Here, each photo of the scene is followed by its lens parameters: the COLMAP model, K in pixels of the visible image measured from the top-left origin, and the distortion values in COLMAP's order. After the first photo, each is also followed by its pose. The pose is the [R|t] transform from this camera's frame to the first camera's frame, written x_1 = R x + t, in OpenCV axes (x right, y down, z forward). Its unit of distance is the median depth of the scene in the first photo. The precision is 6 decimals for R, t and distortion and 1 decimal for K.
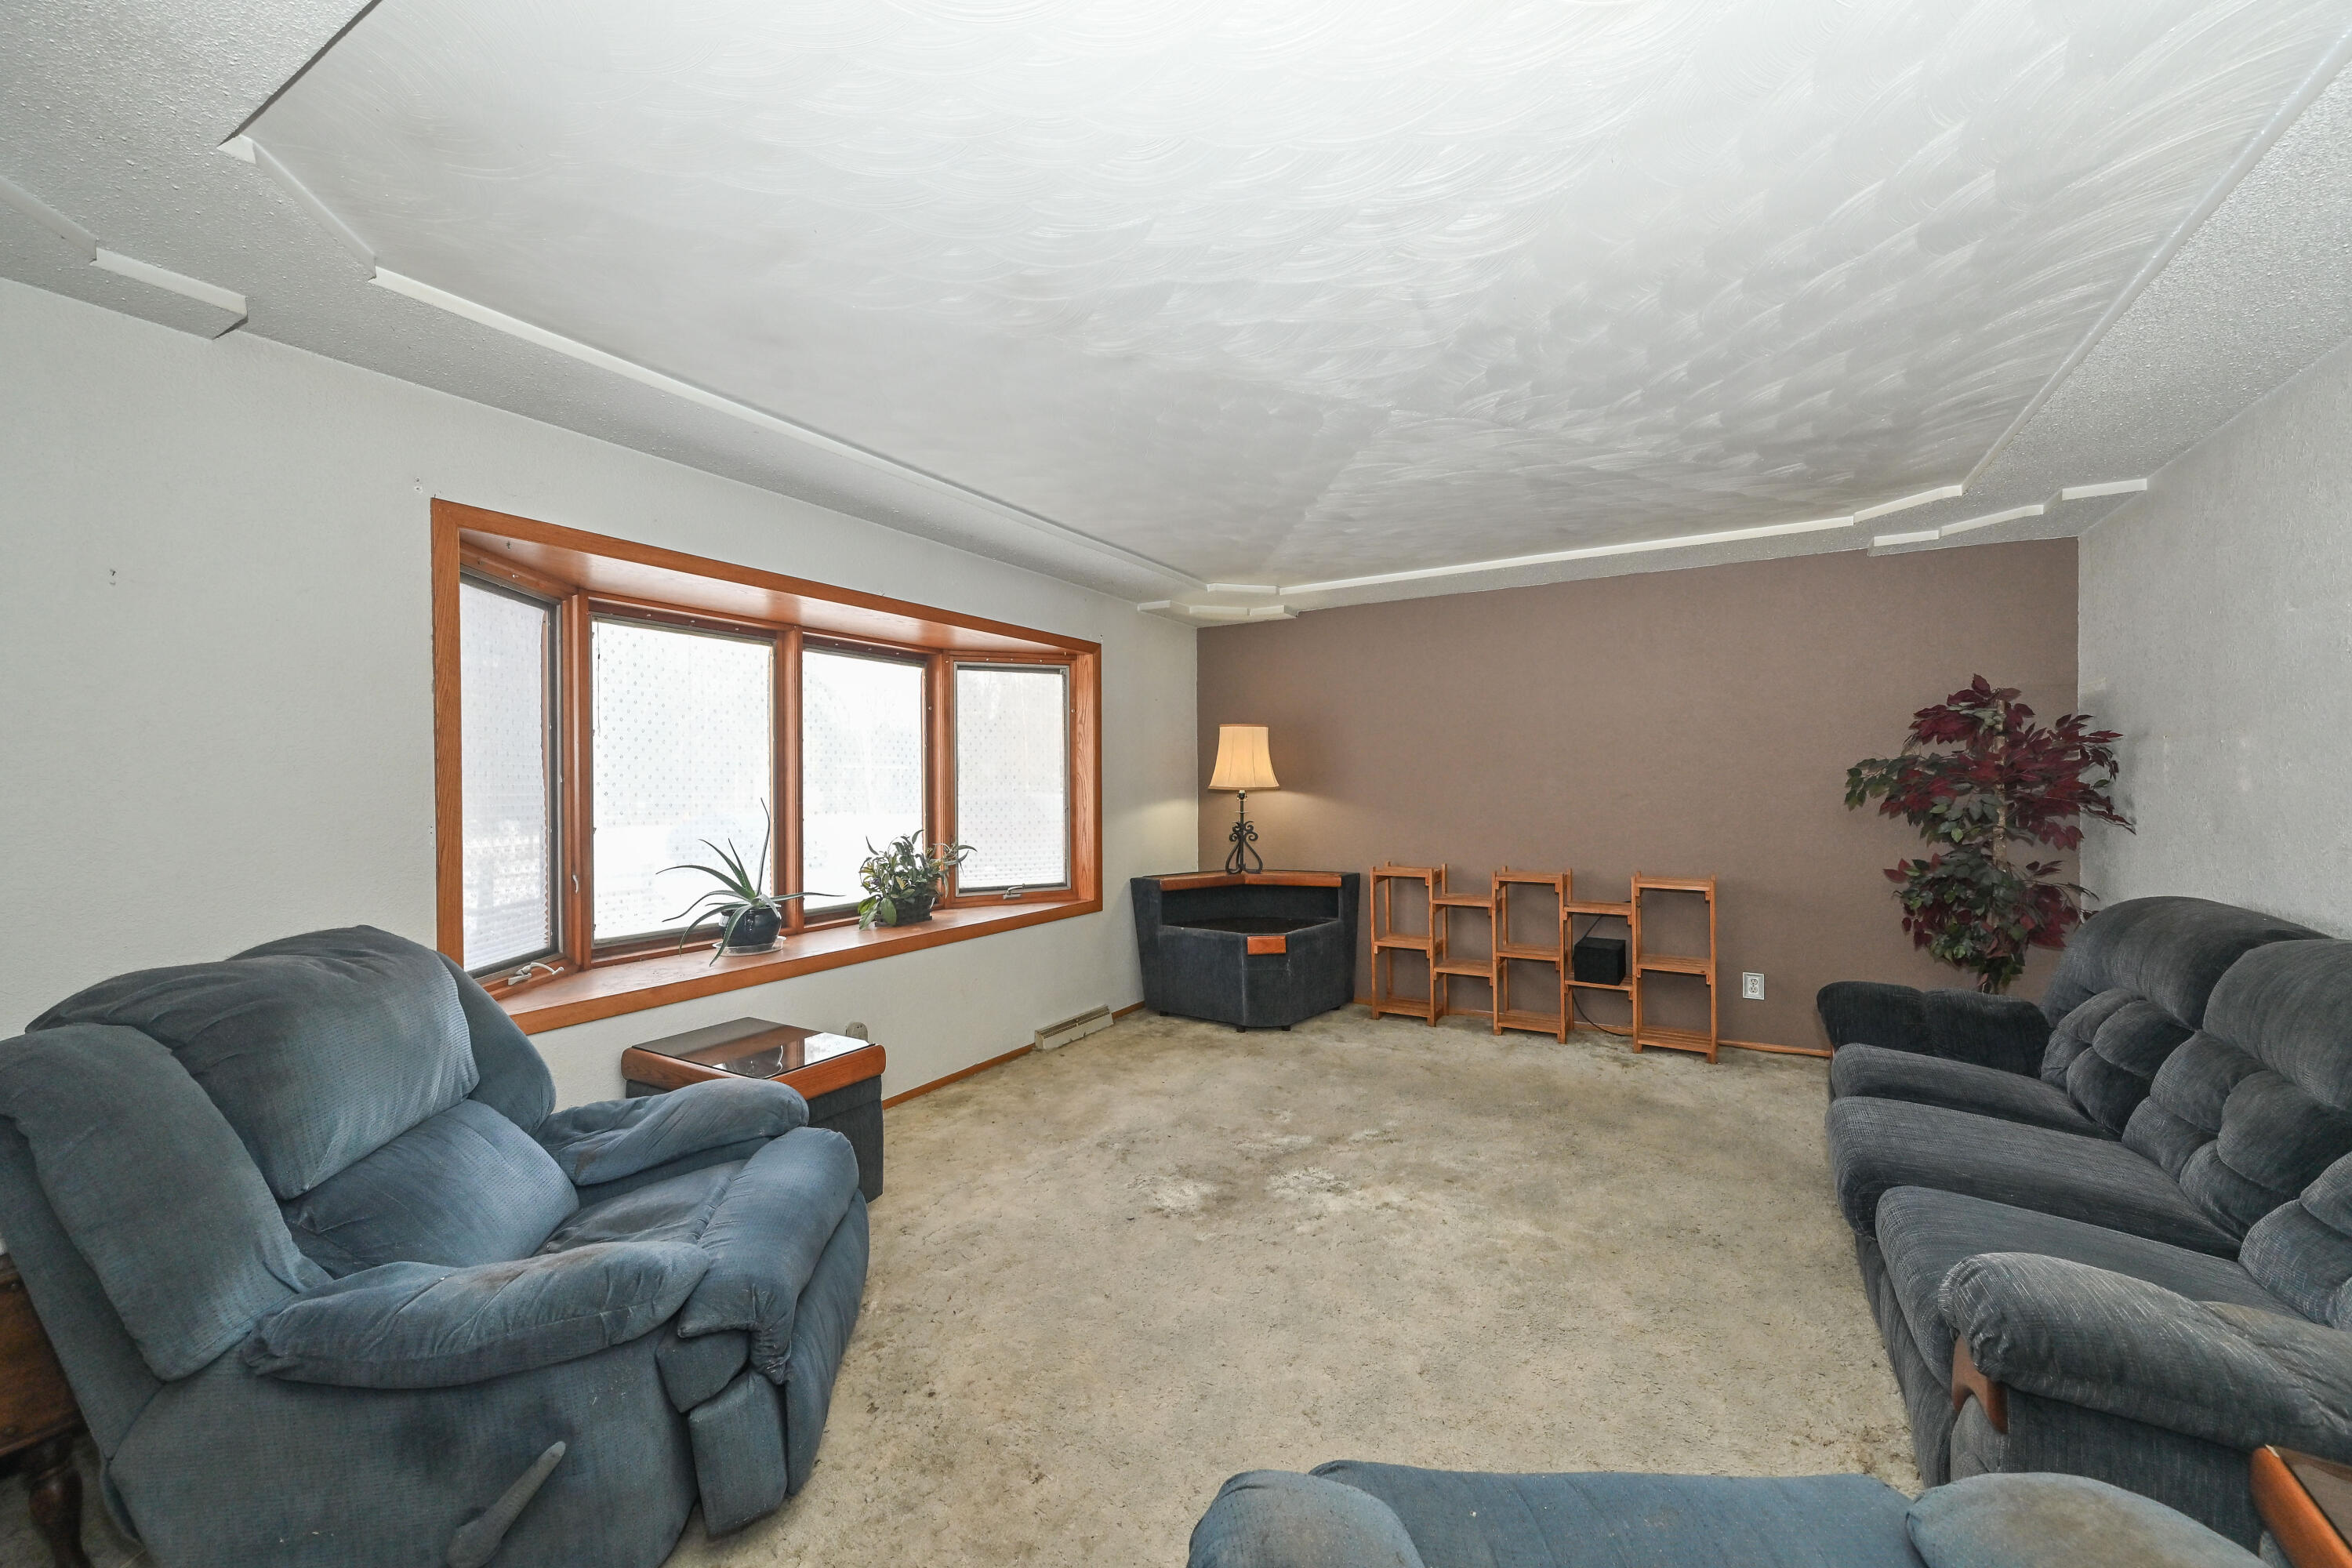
lens RADIAL K [[924.5, 0, 1194.3], [0, 924.5, 781.2], [0, 0, 1]] dist [0.011175, -0.000149]
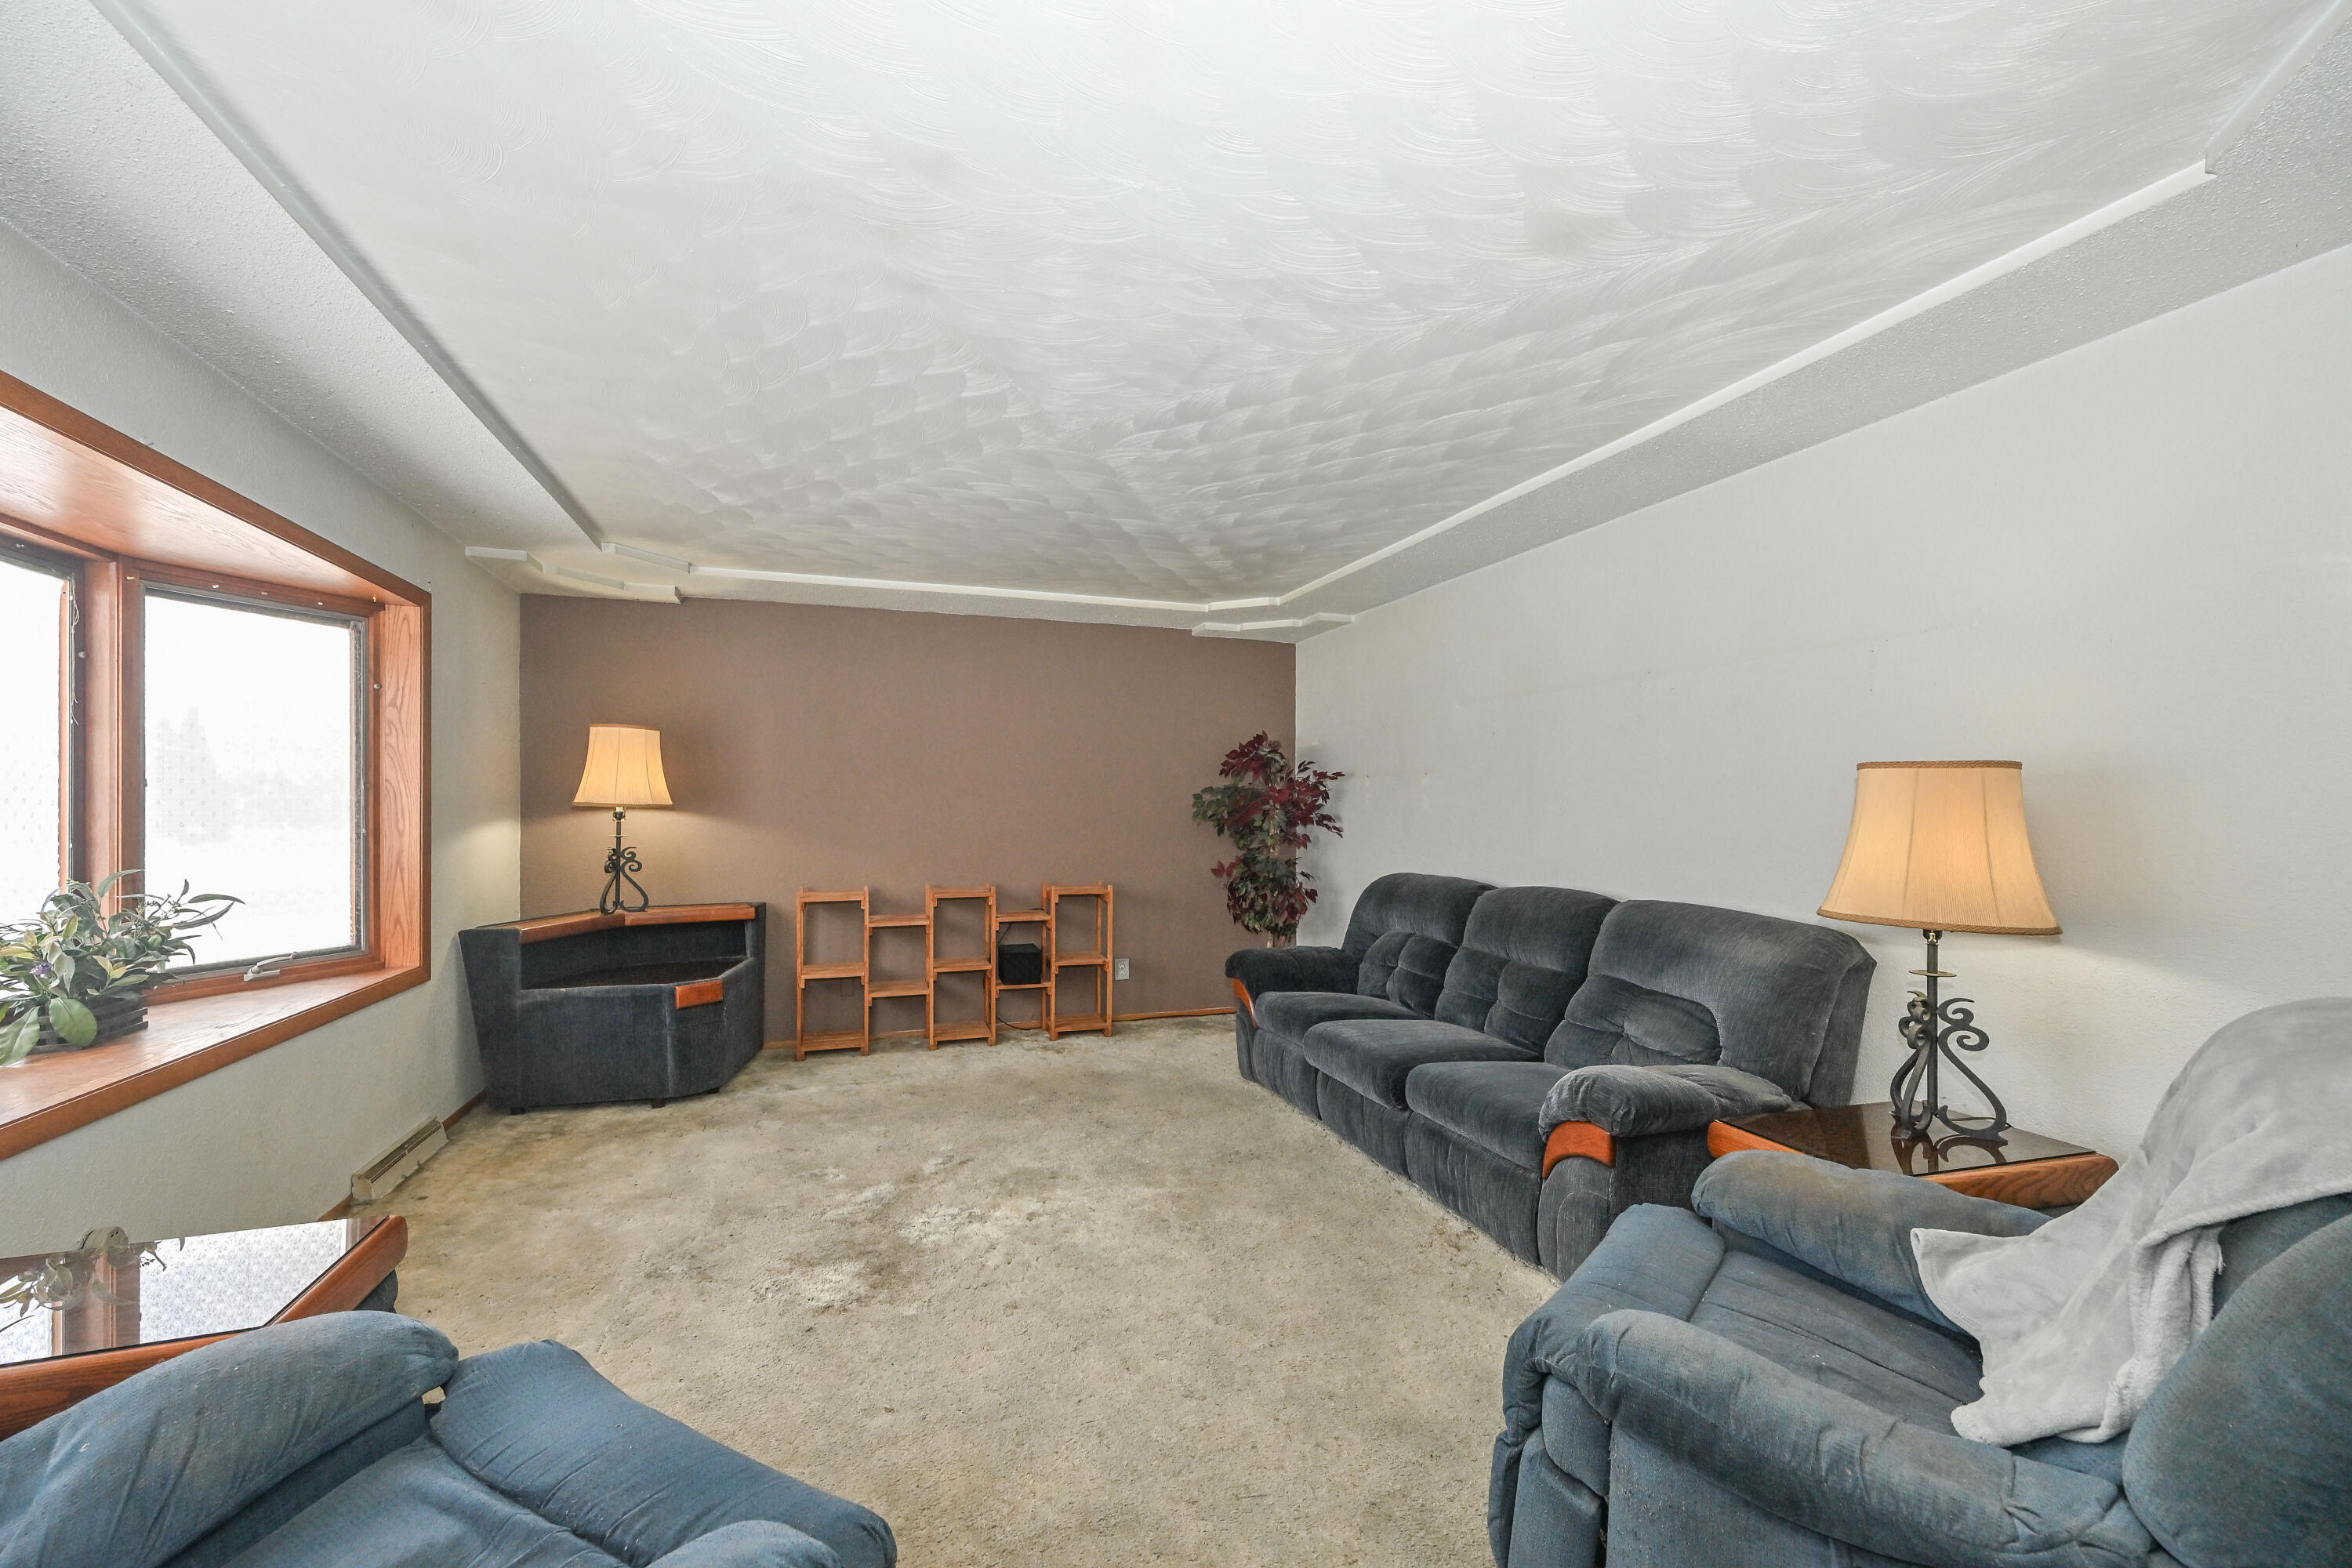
lens RADIAL K [[924.5, 0, 1186.2], [0, 924.5, 800.8], [0, 0, 1]] dist [0.011175, -0.000149]
pose [[0.659274, 0.013919, 0.751774, -0.277473], [-0.007808, 0.999901, -0.011665, 0.010884], [-0.751863, 0.001820, 0.659317, 0.129656]]
